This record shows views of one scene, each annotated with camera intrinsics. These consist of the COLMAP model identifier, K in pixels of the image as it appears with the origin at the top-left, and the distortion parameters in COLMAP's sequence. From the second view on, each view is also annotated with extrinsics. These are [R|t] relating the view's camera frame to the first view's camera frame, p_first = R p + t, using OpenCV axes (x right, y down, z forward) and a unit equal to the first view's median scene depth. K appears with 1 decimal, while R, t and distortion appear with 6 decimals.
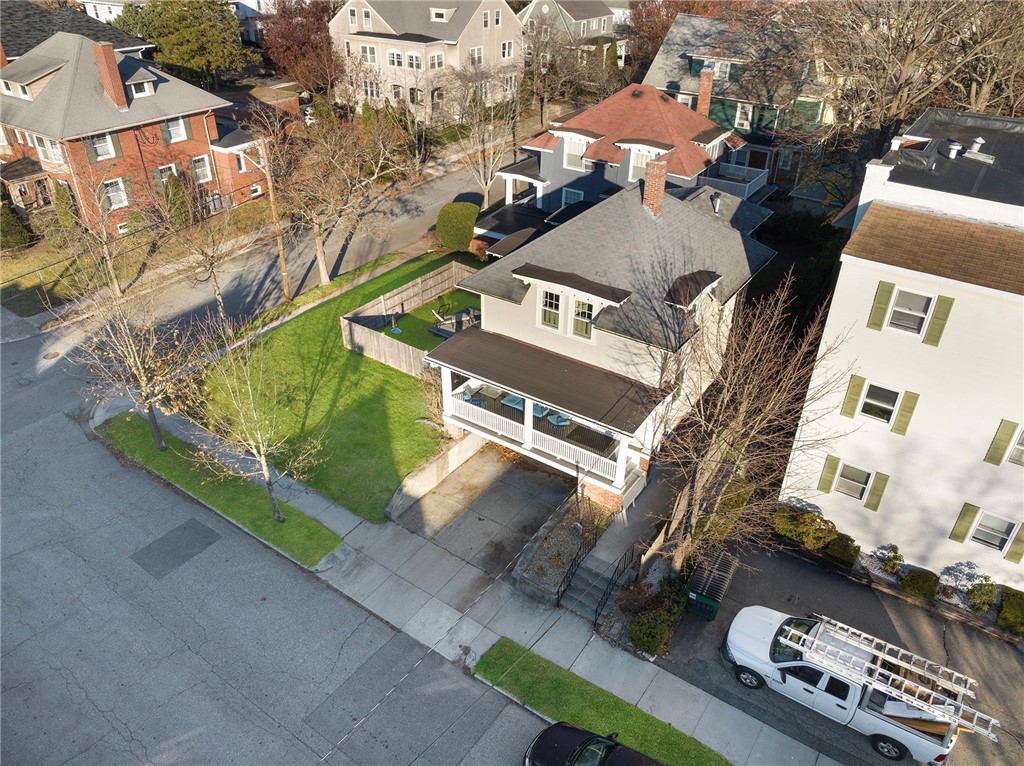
lens RADIAL K [[719.8, 0, 512.0], [0, 719.8, 383.0], [0, 0, 1]] dist [-0.051669, 0.002082]
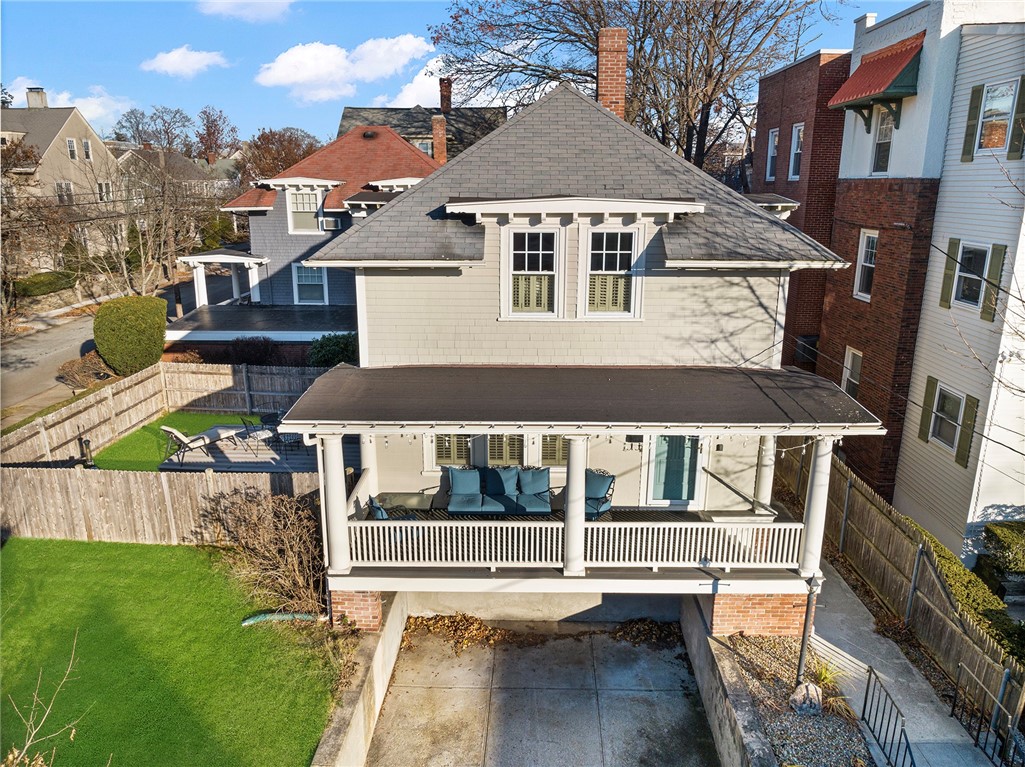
lens RADIAL K [[720.5, 0, 512.5], [0, 720.5, 383.5], [0, 0, 1]] dist [-0.051669, 0.002082]
pose [[0.829744, -0.148225, 0.538103, -0.182471], [0.301158, 0.930605, -0.208036, 0.050841], [-0.469925, 0.334671, 0.816802, 0.506479]]
